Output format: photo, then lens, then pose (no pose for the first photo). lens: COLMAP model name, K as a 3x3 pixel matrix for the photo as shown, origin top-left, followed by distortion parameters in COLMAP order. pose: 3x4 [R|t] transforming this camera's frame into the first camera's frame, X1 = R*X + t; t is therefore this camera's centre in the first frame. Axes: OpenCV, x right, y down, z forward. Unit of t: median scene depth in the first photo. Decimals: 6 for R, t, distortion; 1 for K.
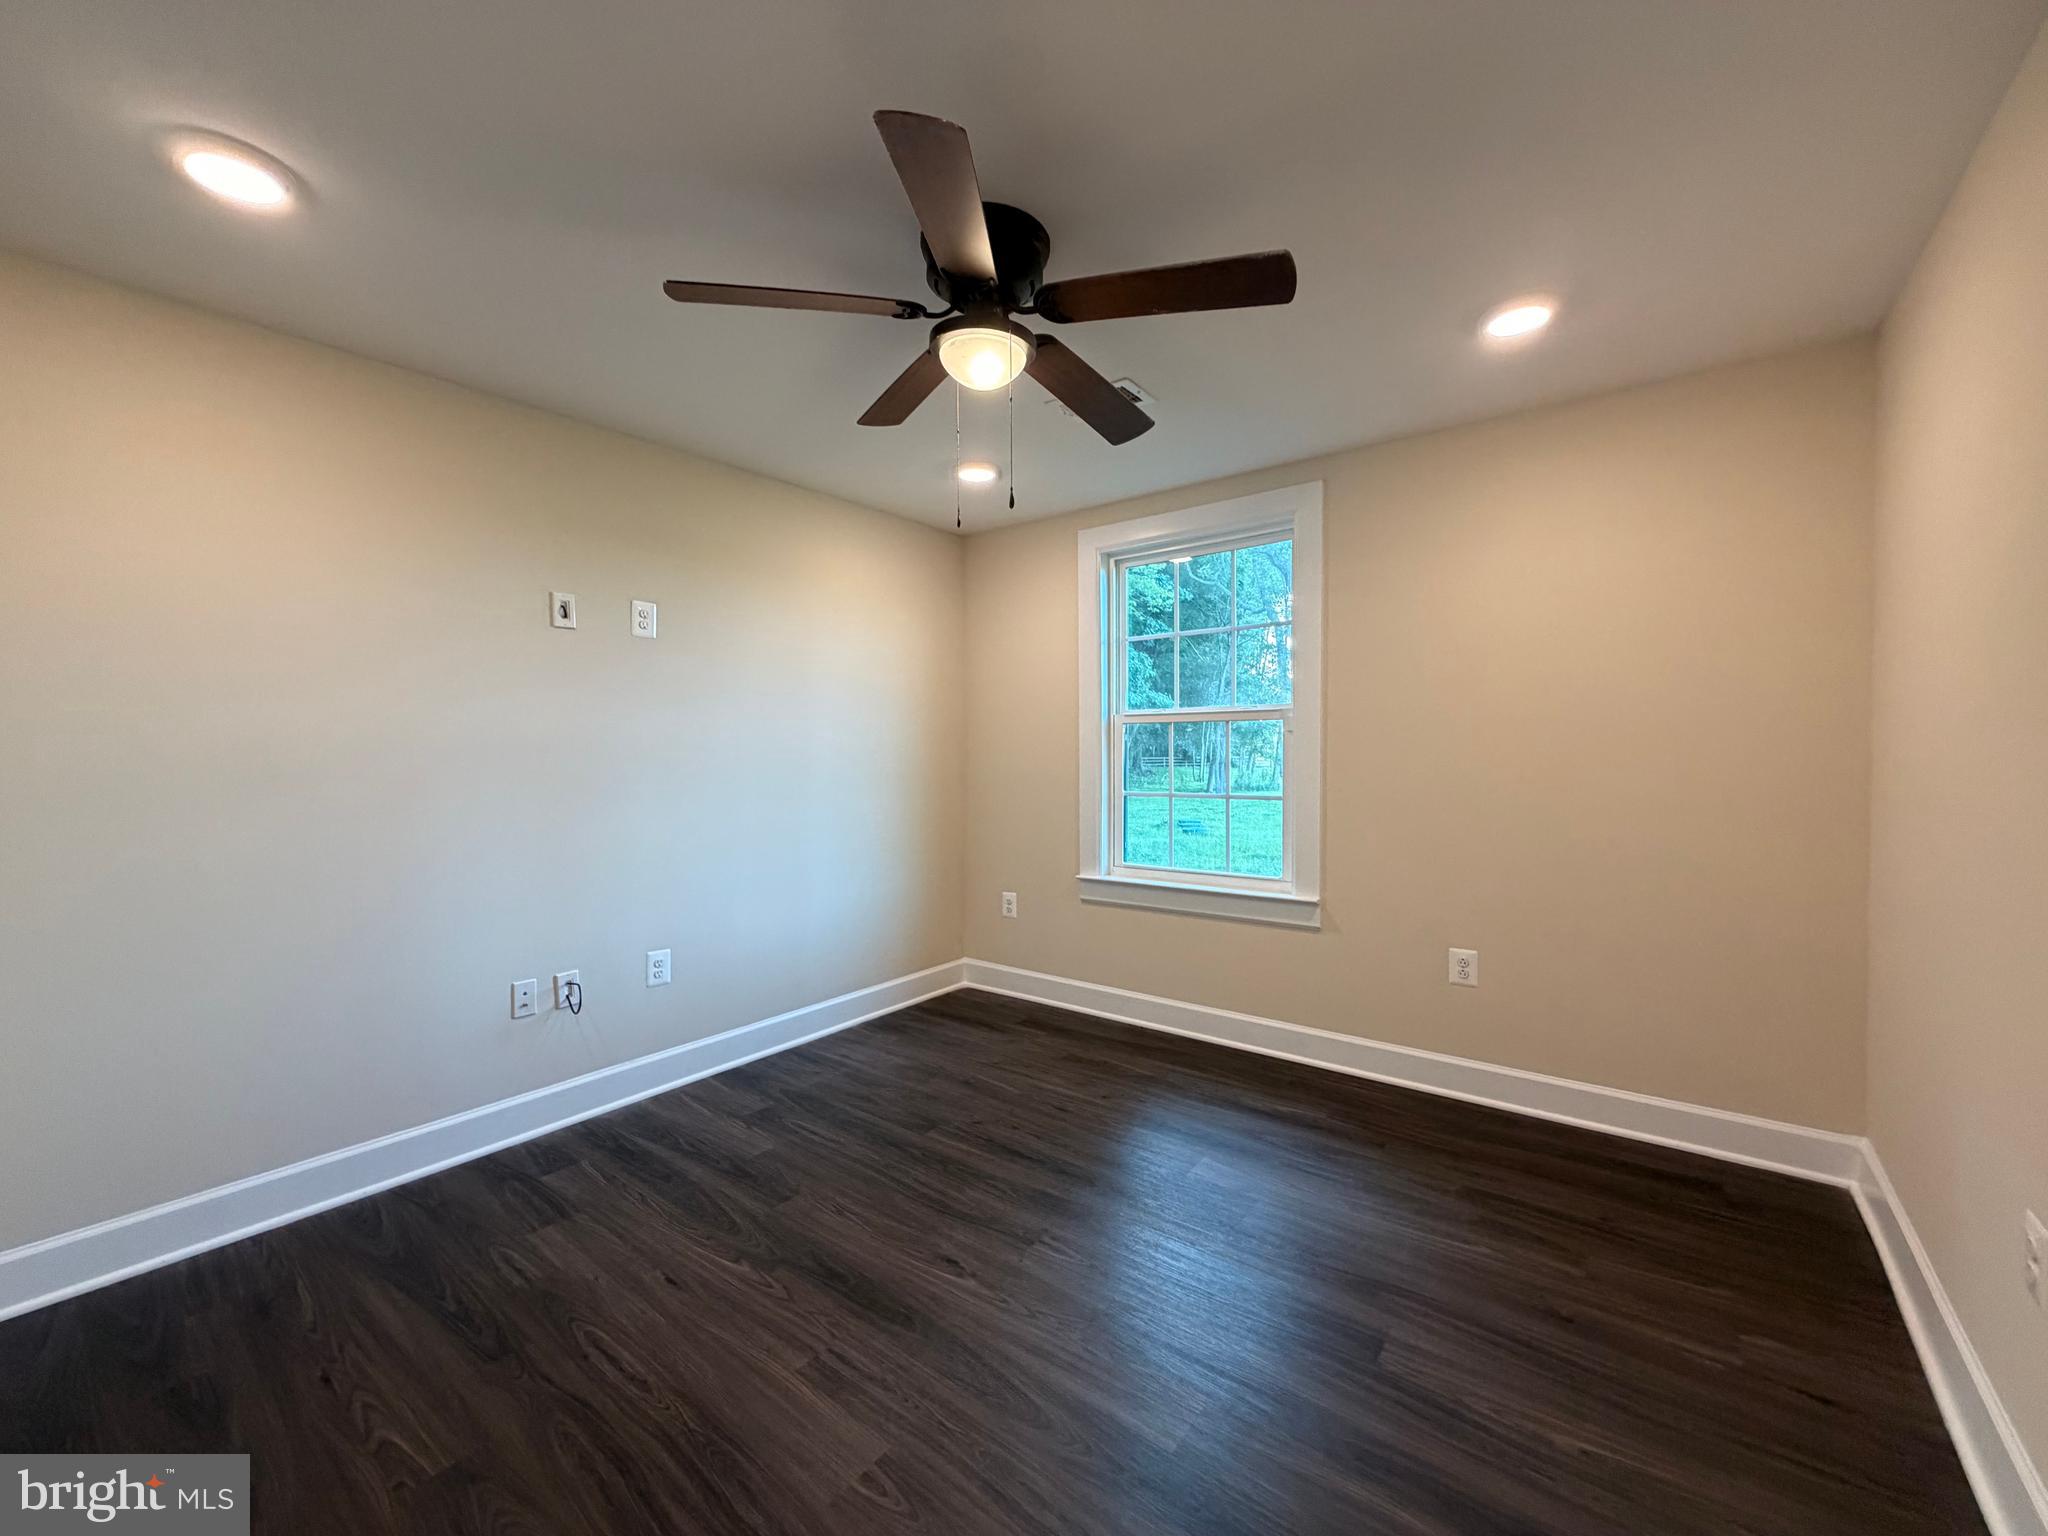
lens RADIAL K [[814.4, 0, 1016.6], [0, 814.4, 771.2], [0, 0, 1]] dist [-0.000026, 0.000002]
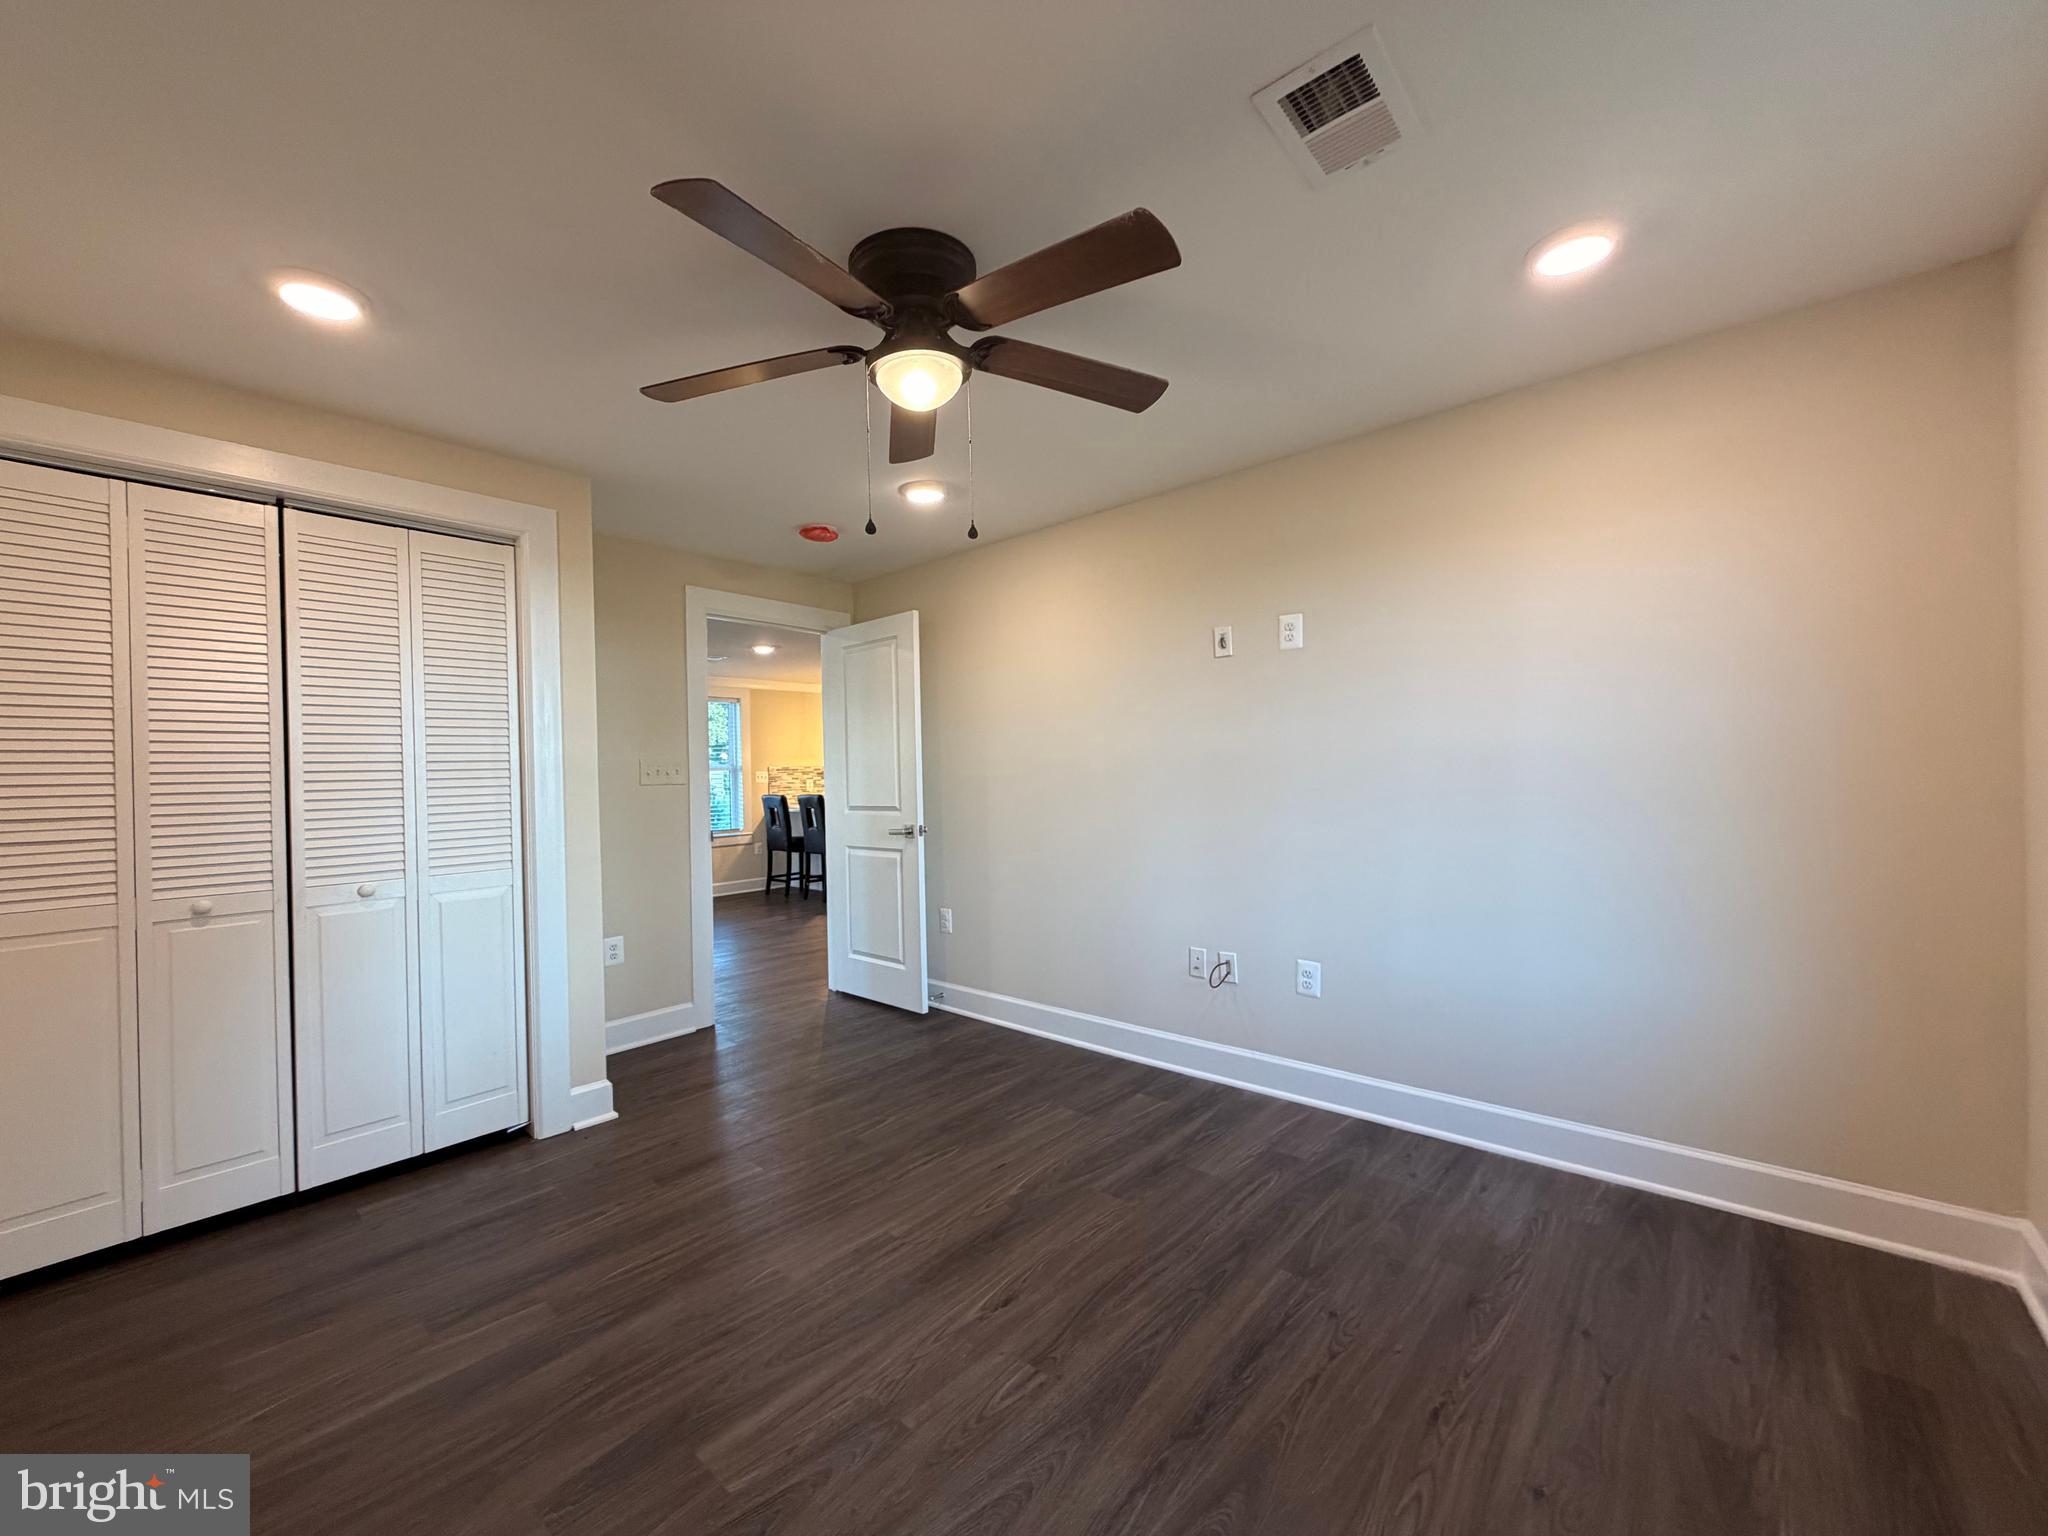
lens RADIAL K [[814.4, 0, 1016.6], [0, 814.4, 771.2], [0, 0, 1]] dist [-0.000026, 0.000002]
pose [[-0.063540, 0.005324, -0.997965, 0.659483], [-0.000762, 0.999985, 0.005383, -0.019047], [0.997979, 0.001103, -0.063535, 0.813721]]
